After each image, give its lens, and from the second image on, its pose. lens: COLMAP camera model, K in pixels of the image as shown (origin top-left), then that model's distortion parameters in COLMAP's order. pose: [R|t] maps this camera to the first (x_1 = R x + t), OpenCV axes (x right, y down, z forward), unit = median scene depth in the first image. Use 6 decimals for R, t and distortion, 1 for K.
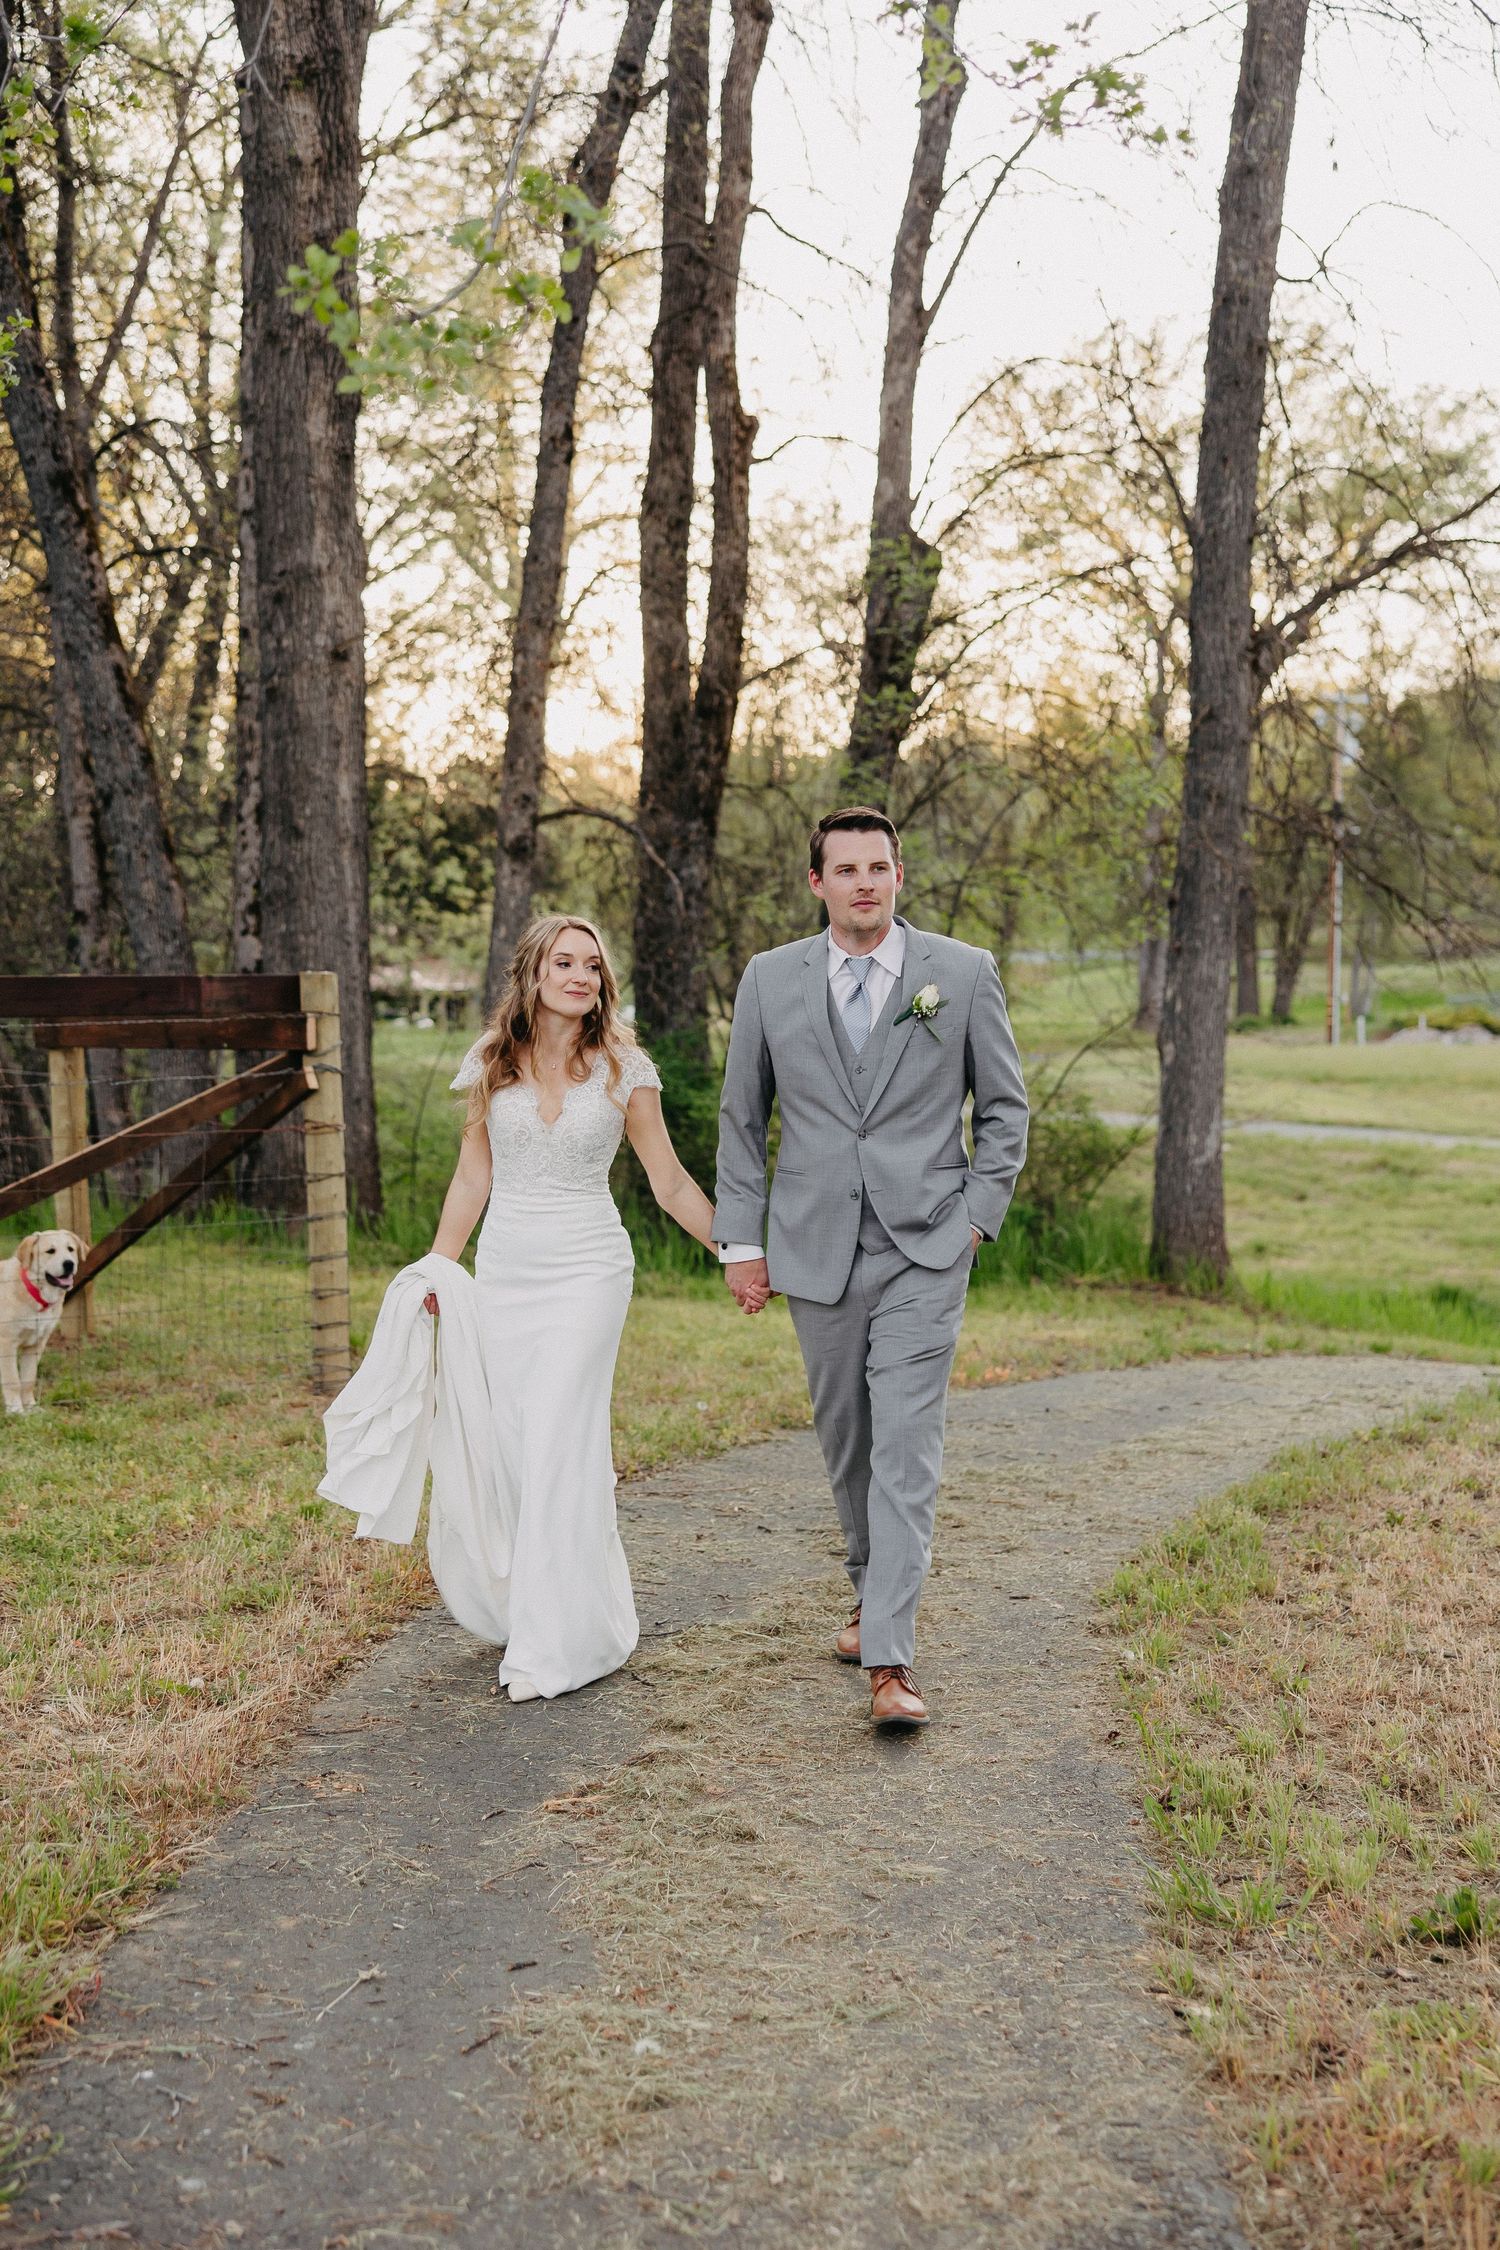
lens RADIAL K [[2804.6, 0, 754.2], [0, 2804.6, 1150.6], [0, 0, 1]] dist [-0.029248, 0.000000]
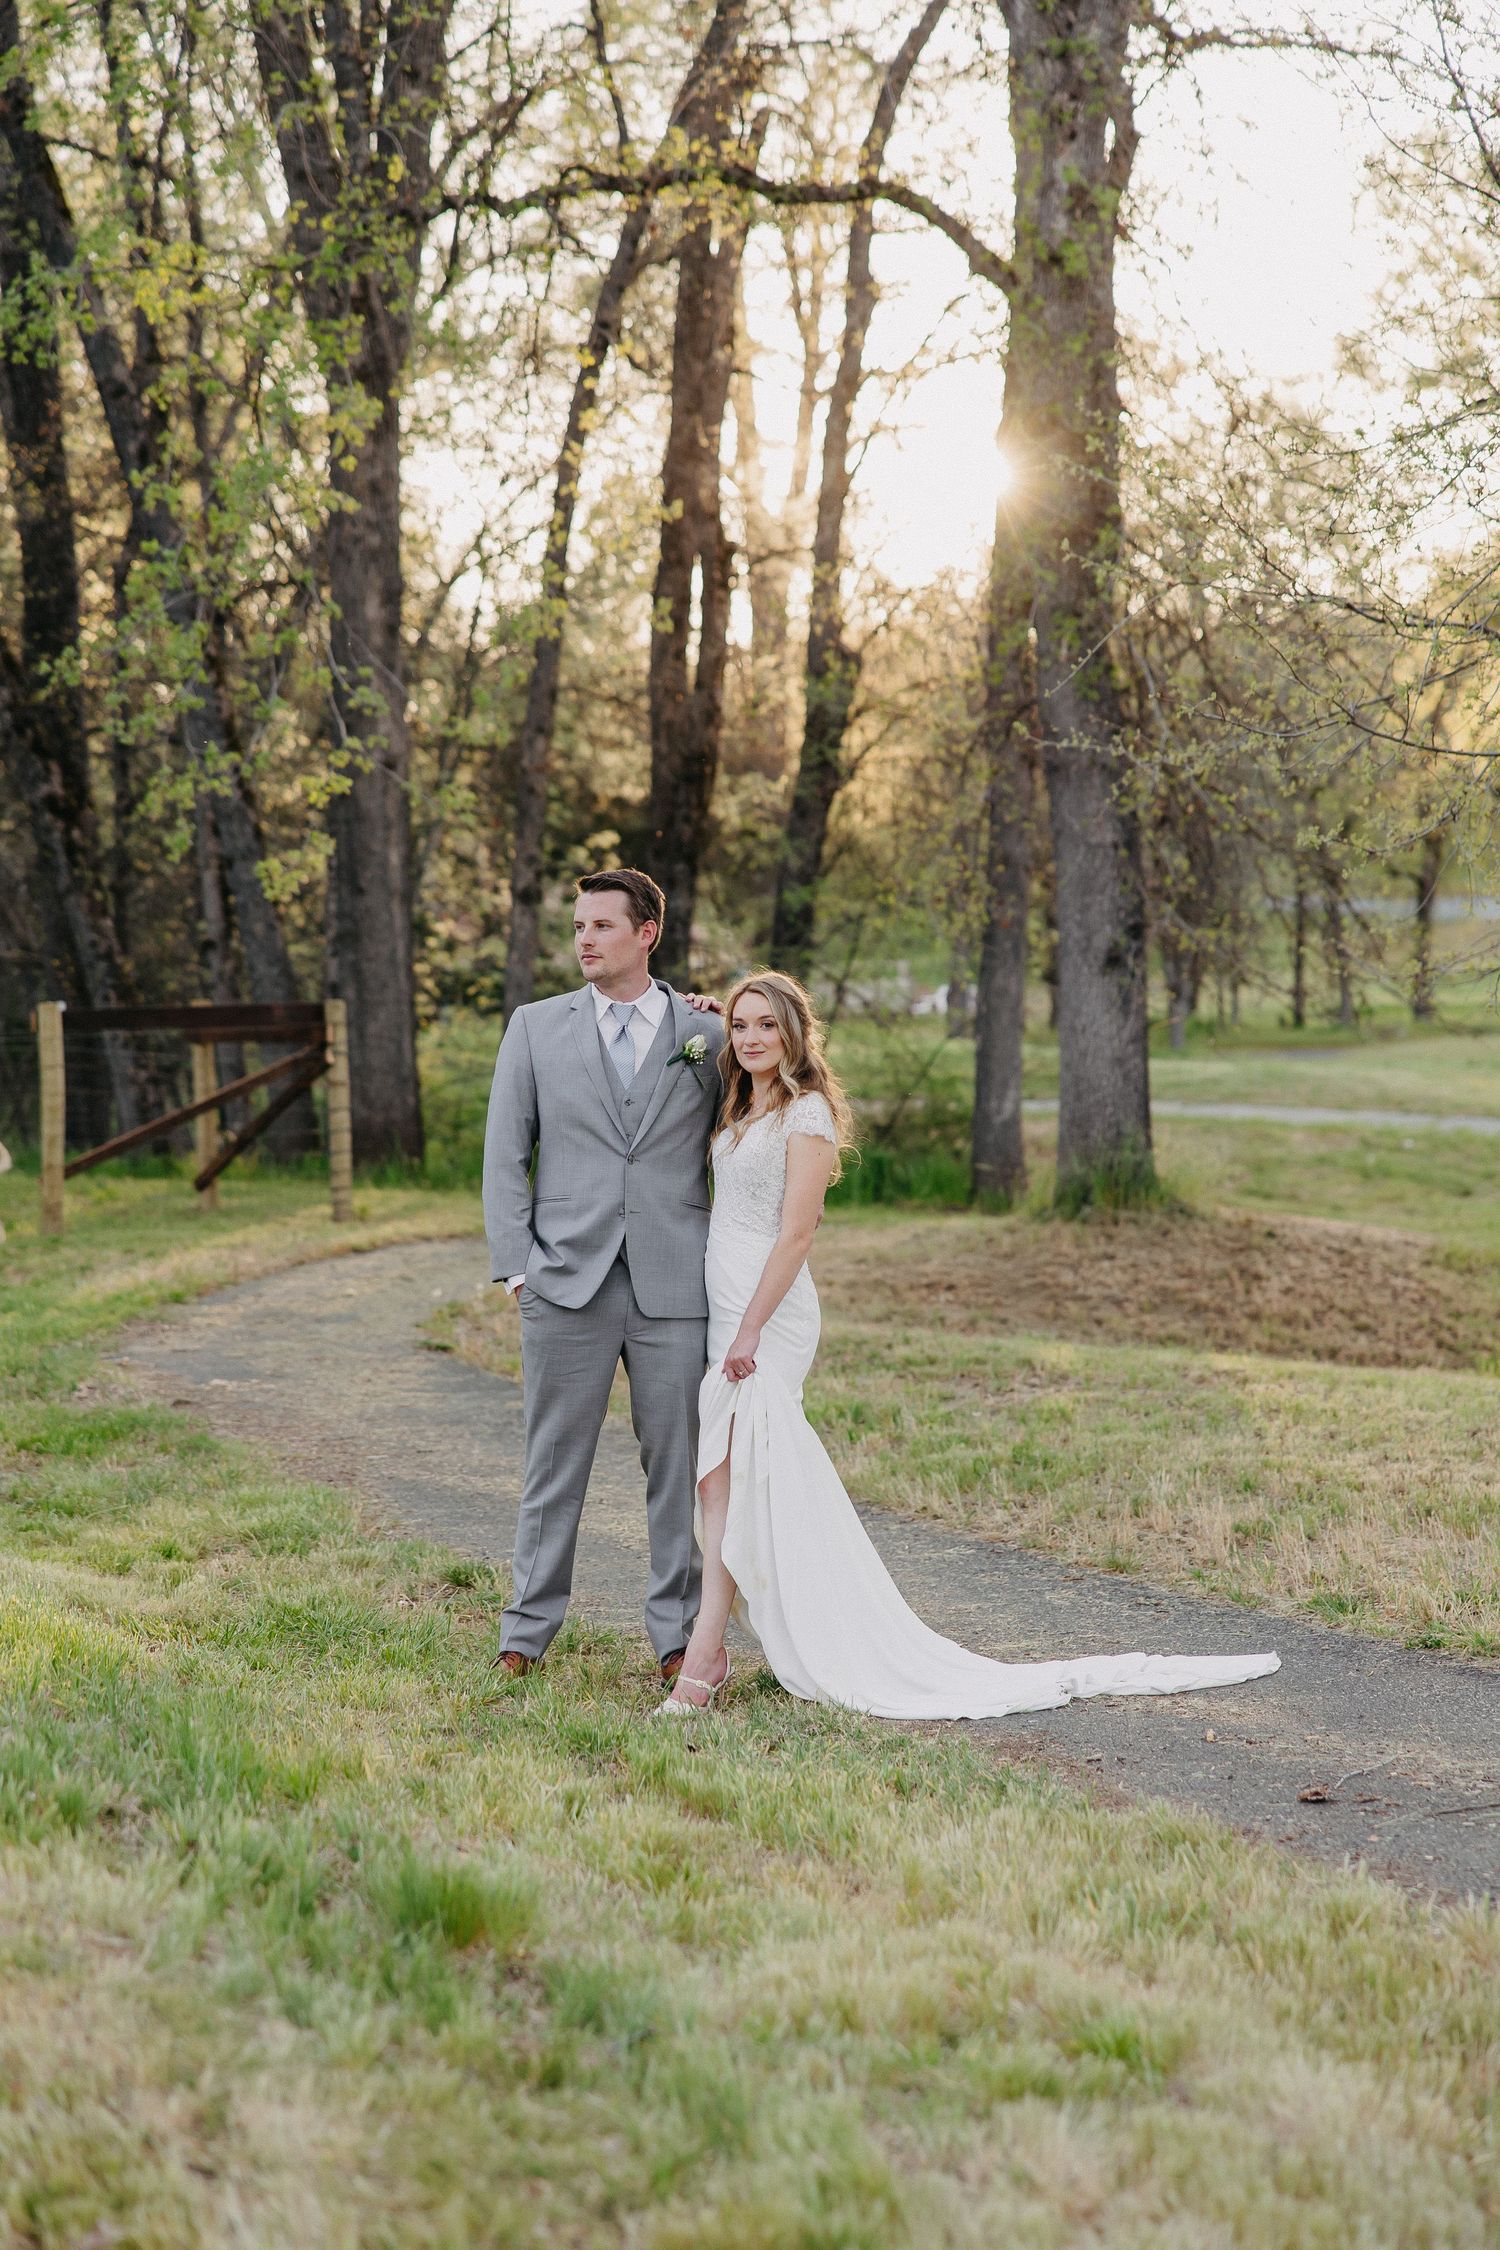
lens RADIAL K [[4287.8, 0, 736.5], [0, 4287.8, 1122.5], [0, 0, 1]] dist [0.039720, 0.000000]
pose [[0.993482, -0.003579, -0.113932, 0.230326], [0.001478, 0.999827, -0.018521, 0.037330], [0.113979, 0.018231, 0.993316, -0.956182]]
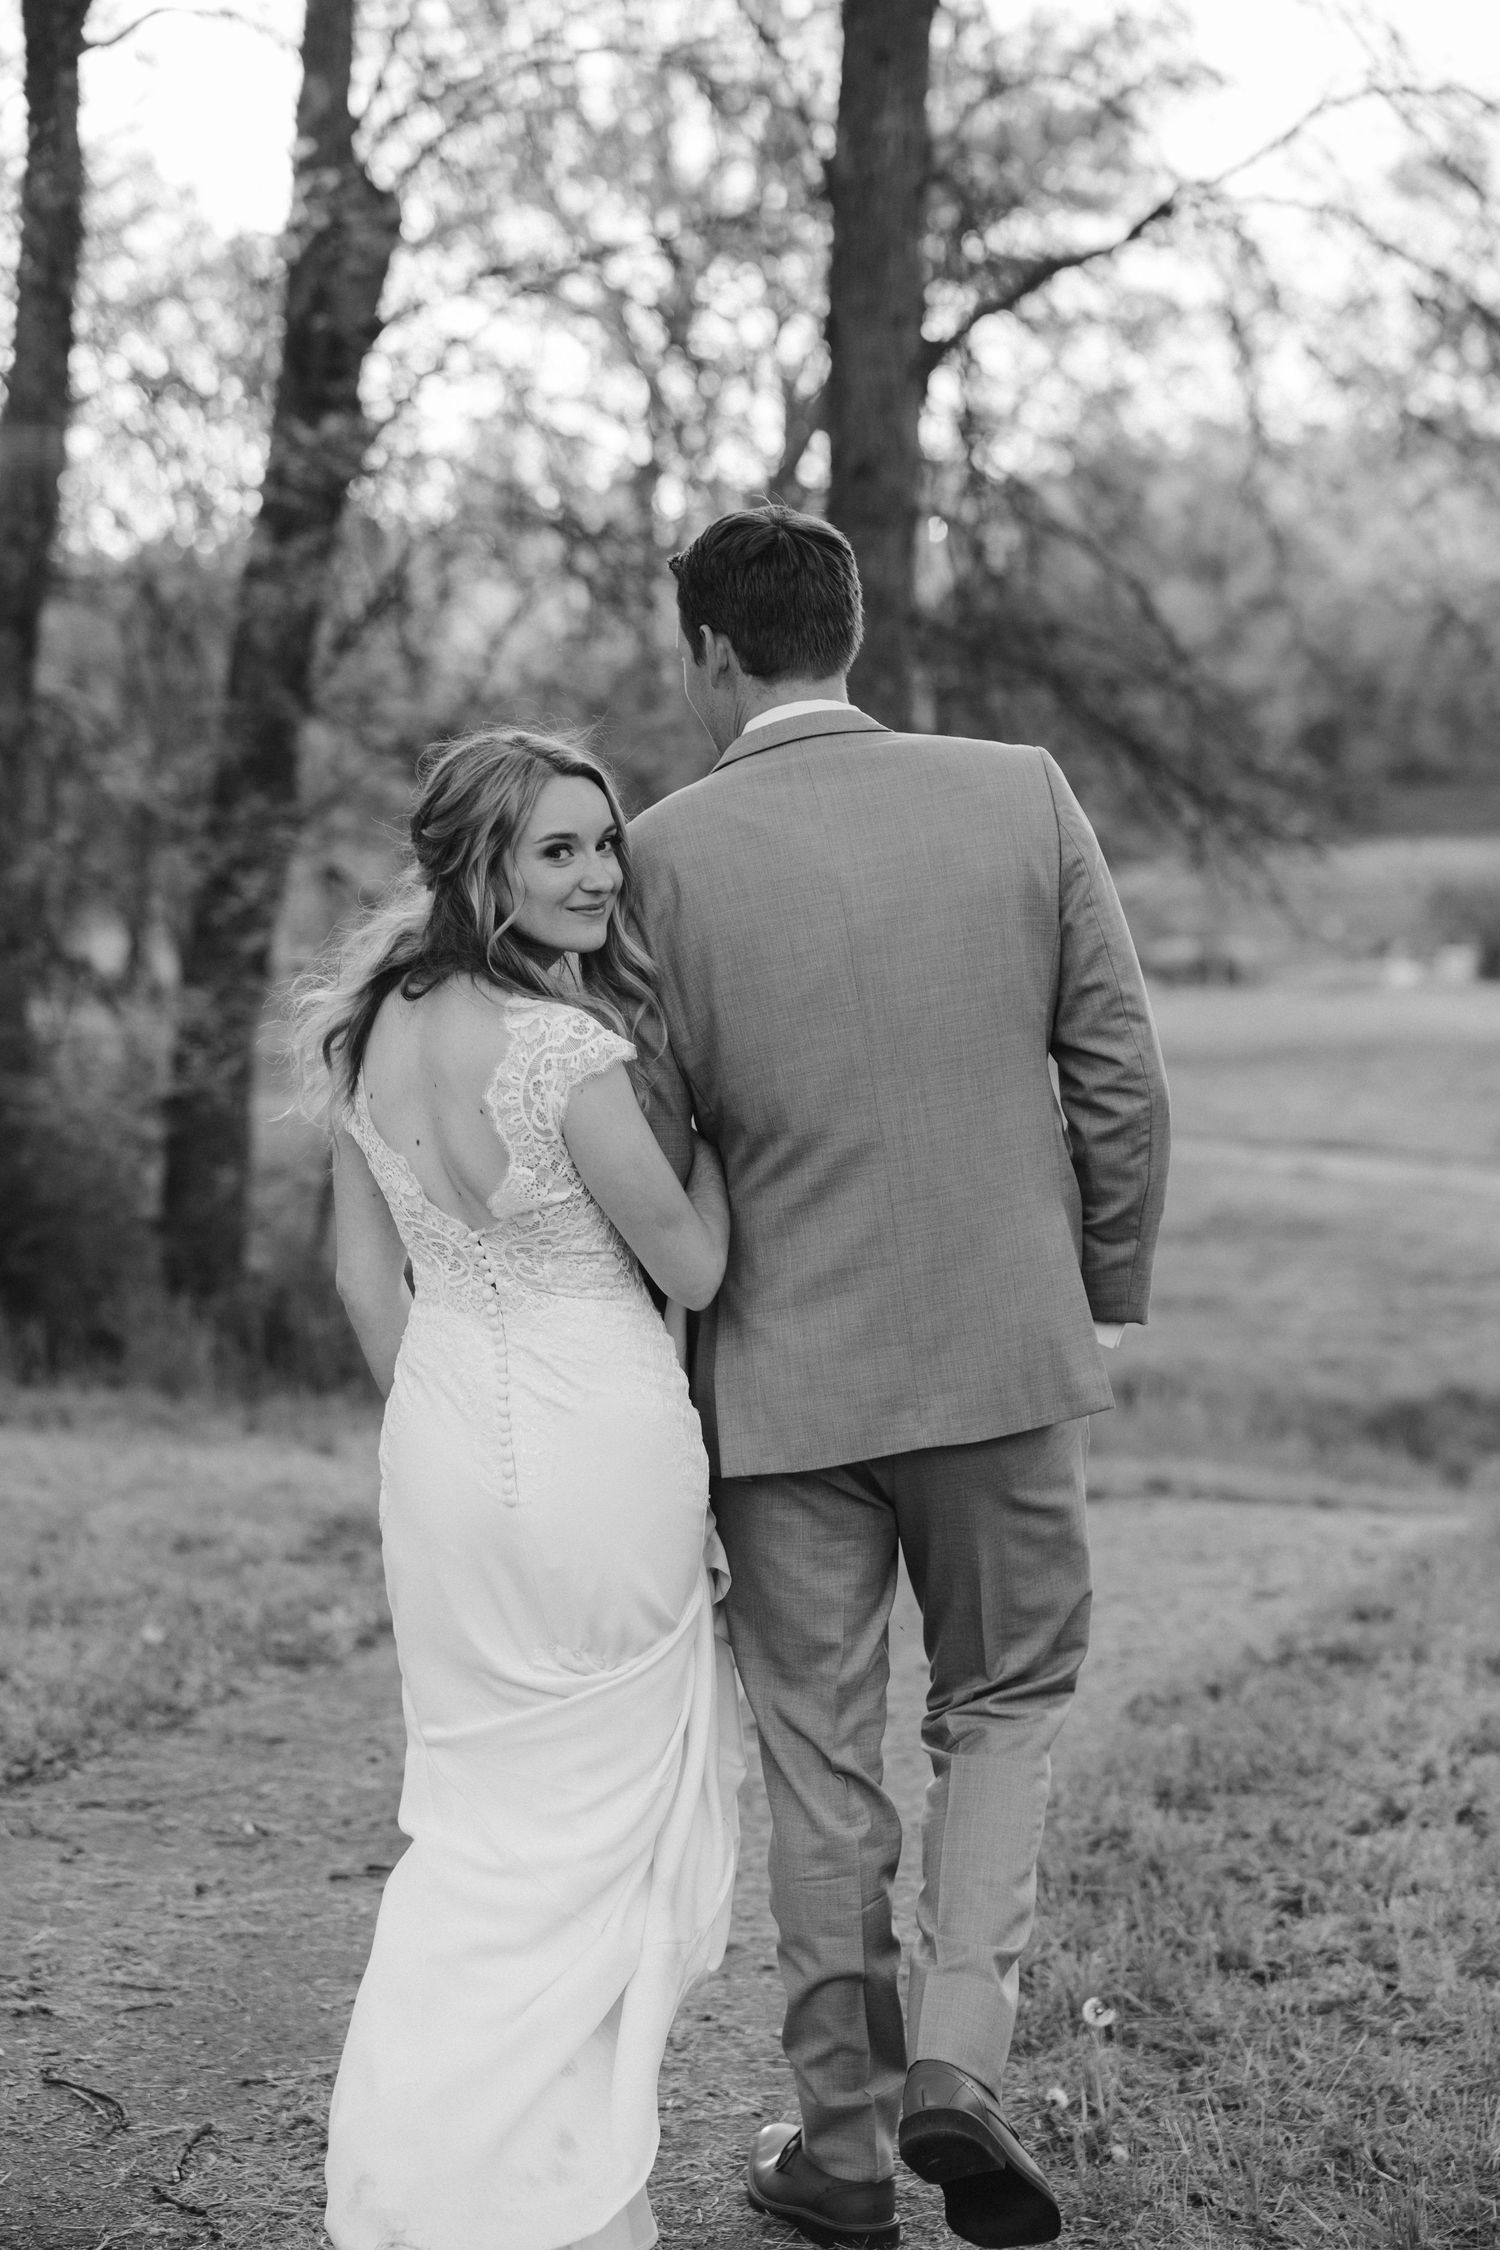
lens RADIAL K [[4287.8, 0, 821.1], [0, 4287.8, 1074.9], [0, 0, 1]] dist [0.039720, 0.000000]
pose [[0.981971, -0.003730, 0.188994, -0.022187], [0.007630, 0.999773, -0.019913, -0.001621], [-0.188876, 0.020996, 0.981776, 0.055020]]
